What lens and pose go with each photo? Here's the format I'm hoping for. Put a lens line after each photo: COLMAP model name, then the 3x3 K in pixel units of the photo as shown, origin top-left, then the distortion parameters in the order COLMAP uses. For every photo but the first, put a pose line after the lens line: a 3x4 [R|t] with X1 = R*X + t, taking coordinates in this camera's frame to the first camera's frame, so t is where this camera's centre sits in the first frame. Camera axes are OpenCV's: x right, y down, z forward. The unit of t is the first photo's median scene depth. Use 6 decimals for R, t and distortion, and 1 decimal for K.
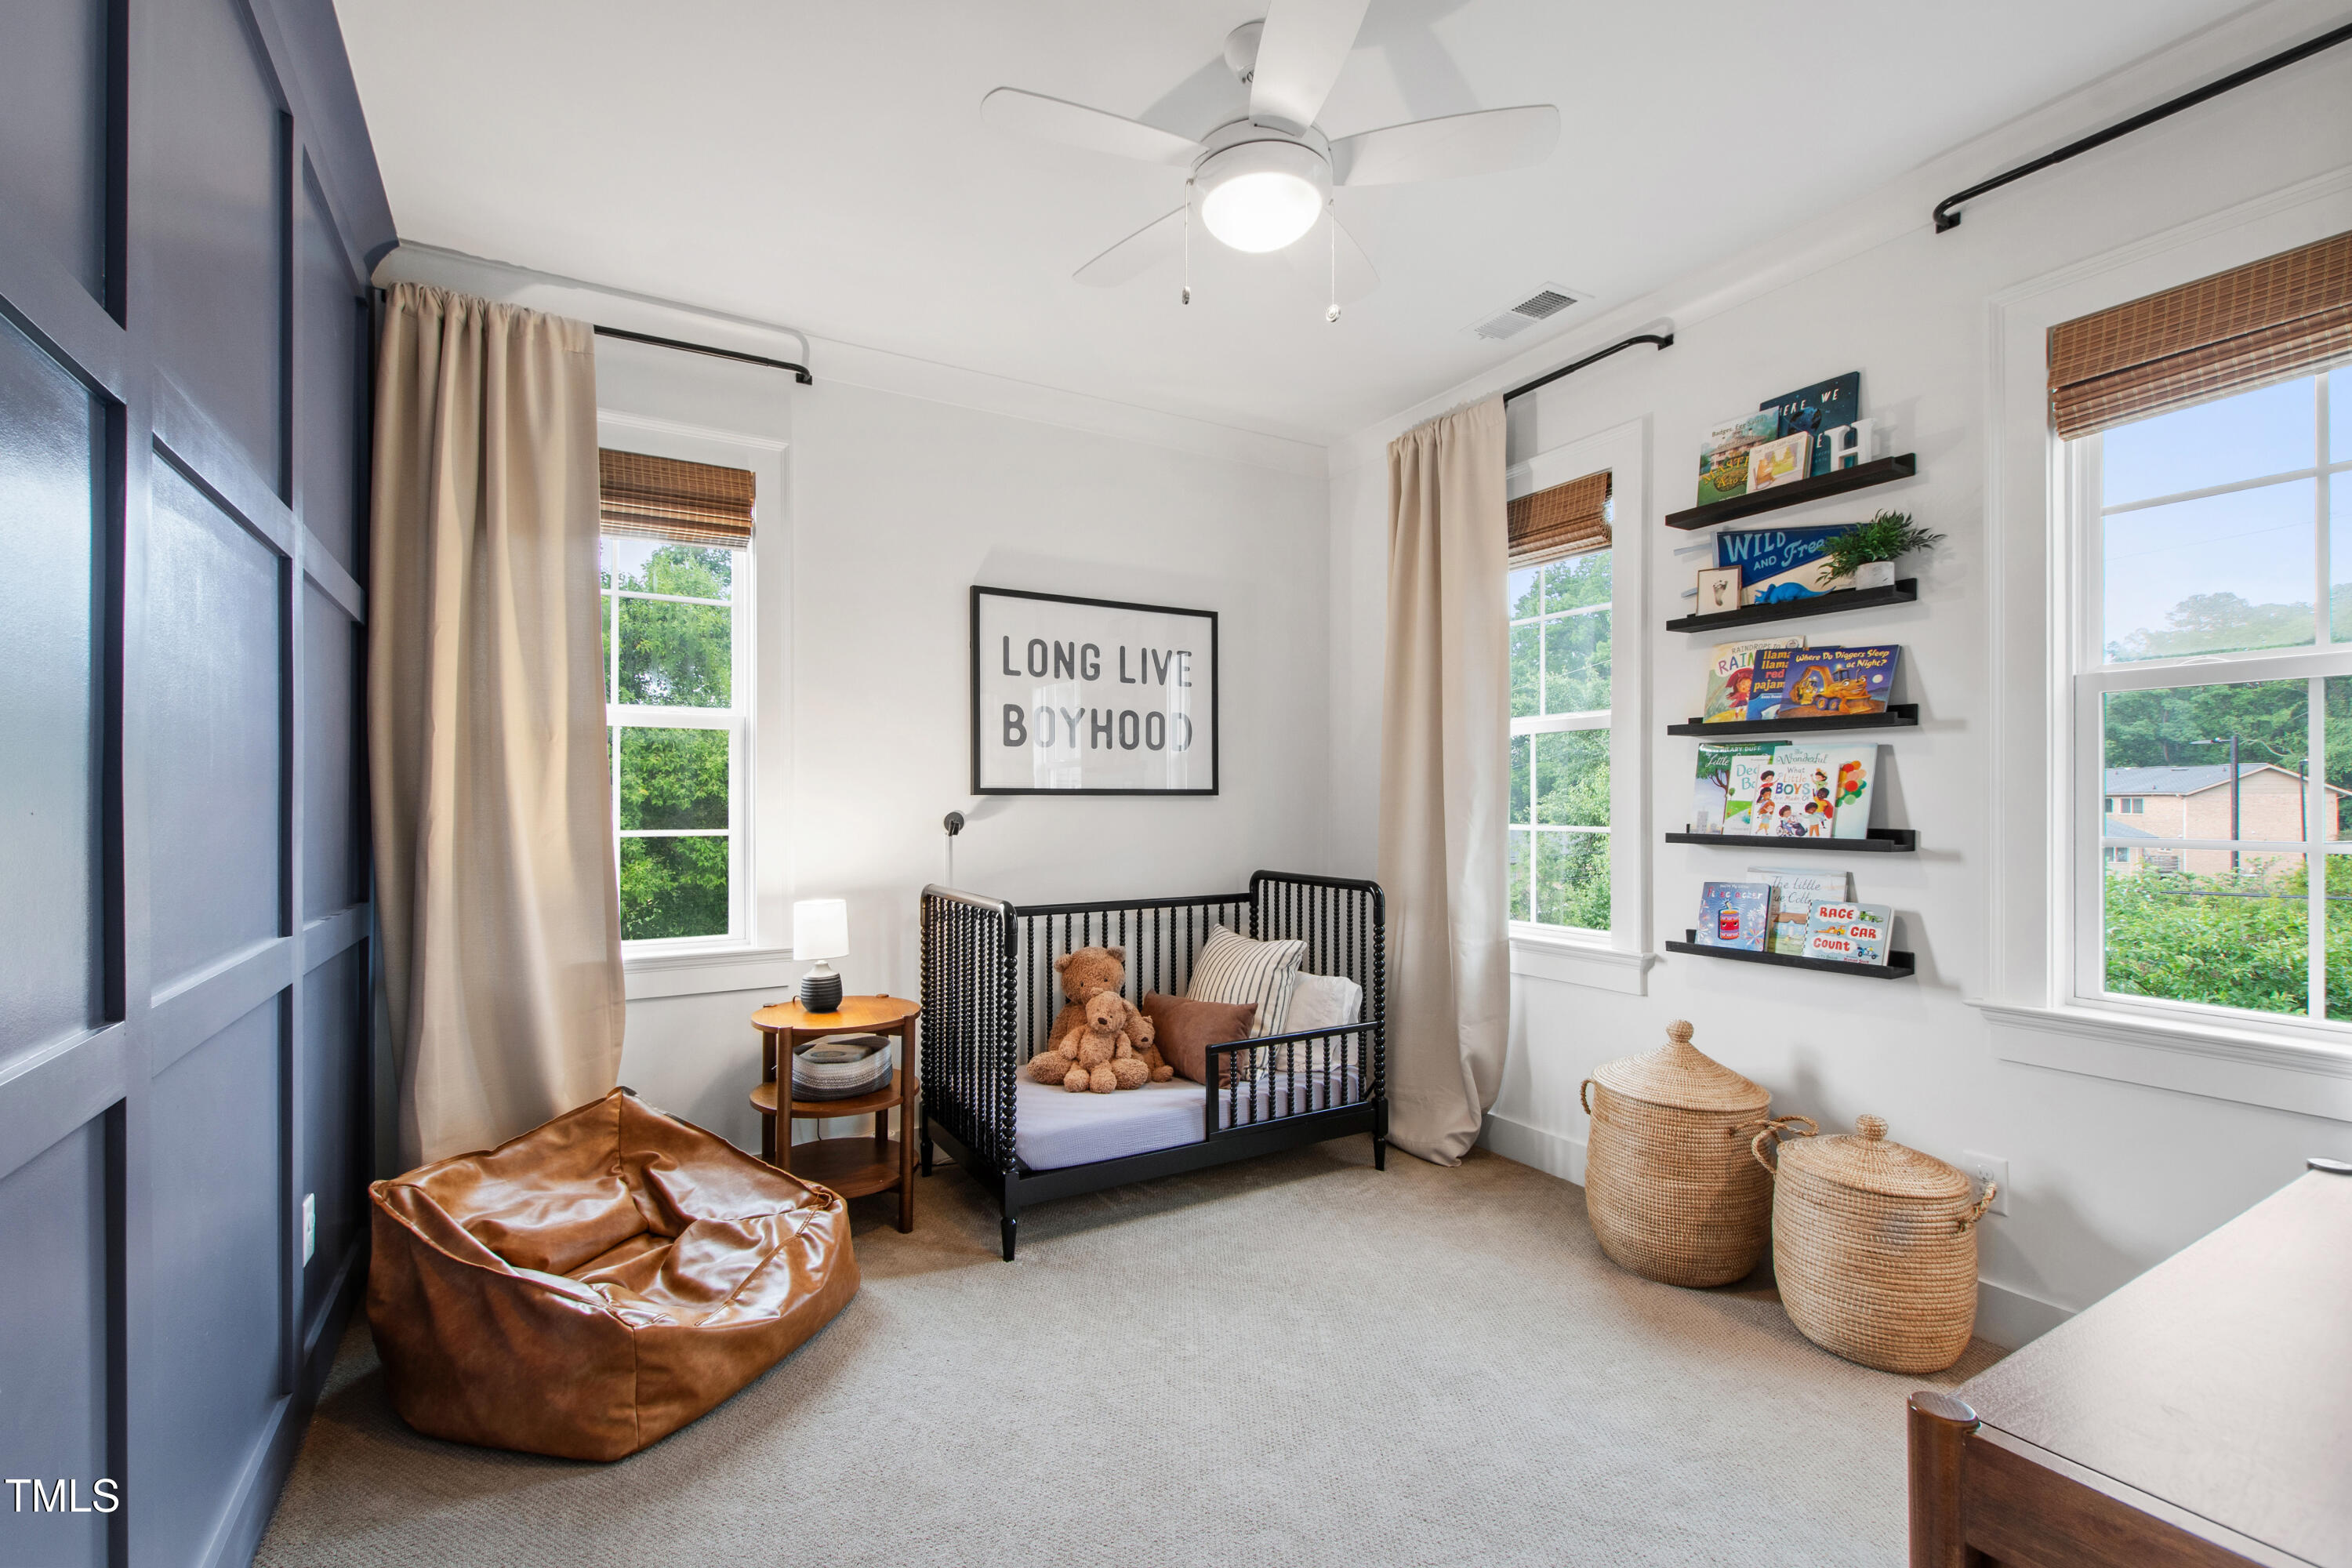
lens RADIAL K [[1018.4, 0, 1166.5], [0, 1018.4, 798.2], [0, 0, 1]] dist [0.008184, -0.004973]
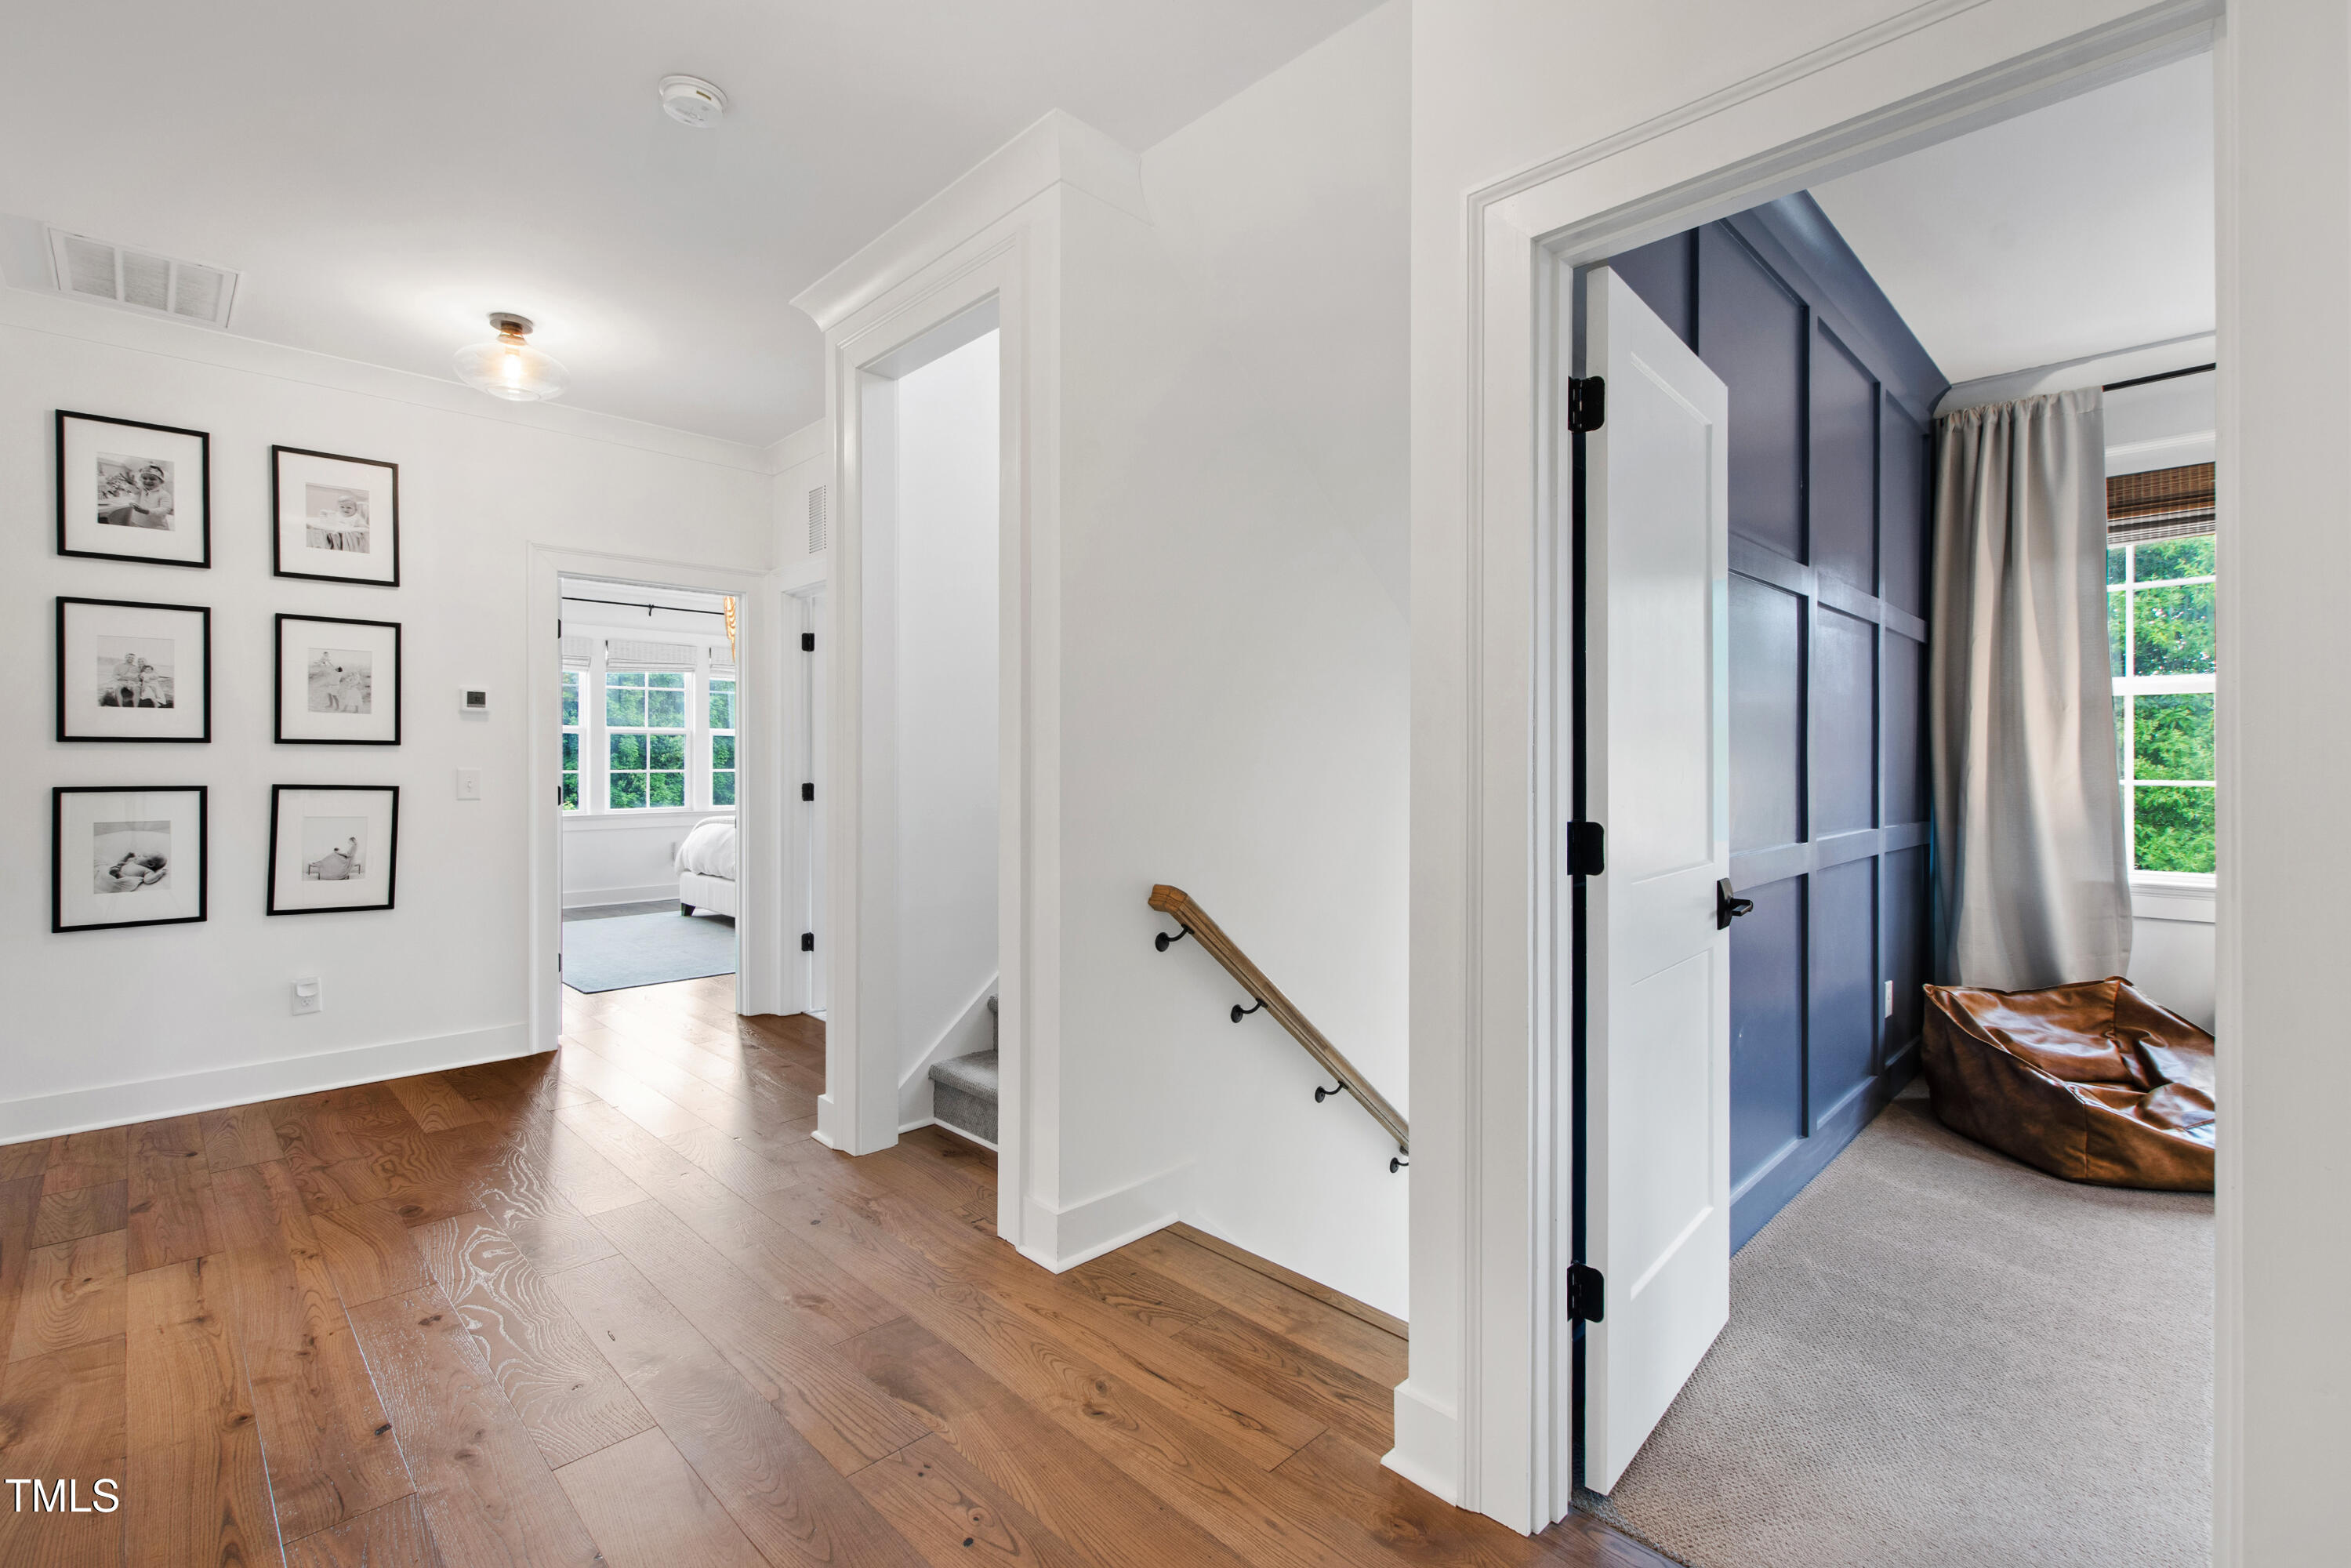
lens RADIAL K [[1018.0, 0, 1159.9], [0, 1018.0, 775.7], [0, 0, 1]] dist [0.008184, -0.004973]
pose [[0.225681, 0.007433, -0.974173, 0.500417], [0.005271, 0.999947, 0.008850, 0.011963], [0.974187, -0.007133, 0.225630, -0.526175]]
